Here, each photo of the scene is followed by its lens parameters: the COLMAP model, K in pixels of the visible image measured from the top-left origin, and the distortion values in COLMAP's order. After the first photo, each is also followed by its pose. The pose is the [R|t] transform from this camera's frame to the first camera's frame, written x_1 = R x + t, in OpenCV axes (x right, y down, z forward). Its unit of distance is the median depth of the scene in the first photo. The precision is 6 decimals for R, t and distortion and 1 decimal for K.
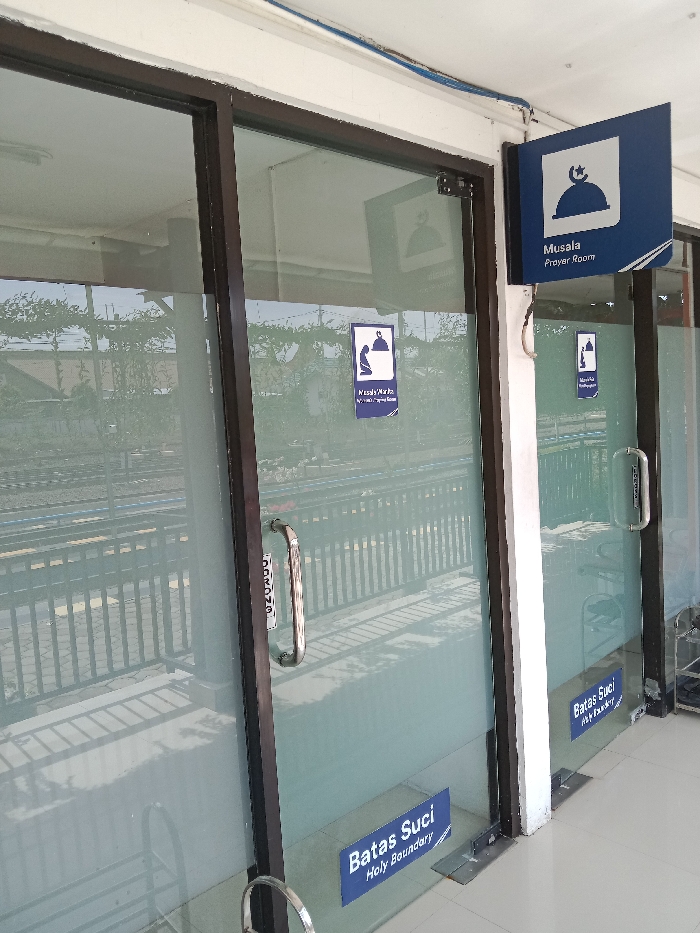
lens RADIAL K [[796.9, 0, 350.0], [0, 796.9, 466.5], [0, 0, 1]] dist [0.069011, -0.108132]
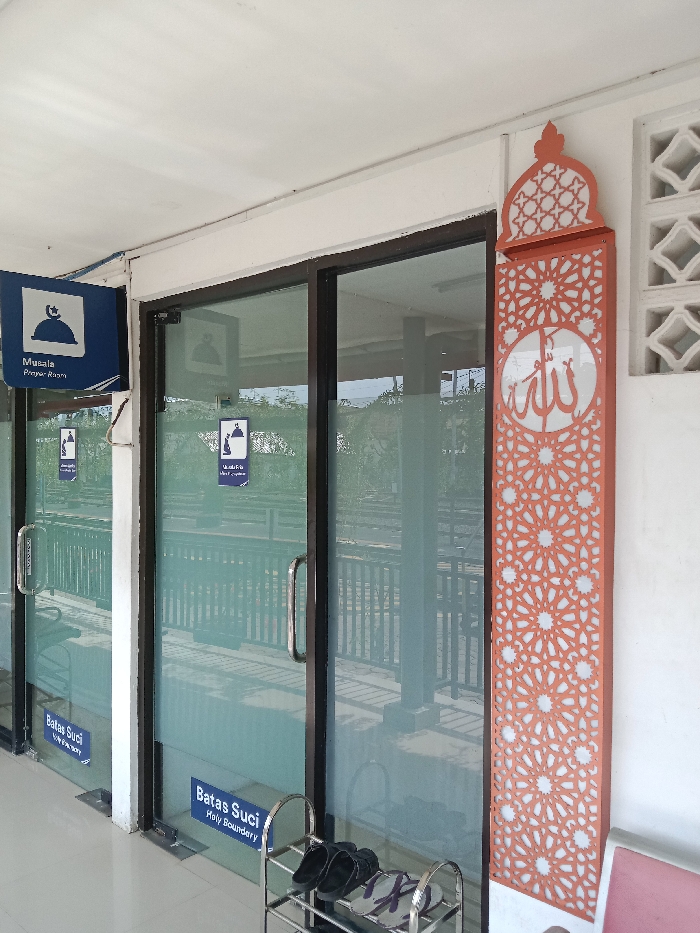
lens RADIAL K [[764.6, 0, 350.0], [0, 764.6, 466.5], [0, 0, 1]] dist [0.023696, -0.090734]
pose [[0.068881, 0.034594, -0.997025, 1.339204], [-0.101706, 0.994435, 0.027477, -0.149522], [0.992427, 0.099511, 0.072016, 1.092347]]
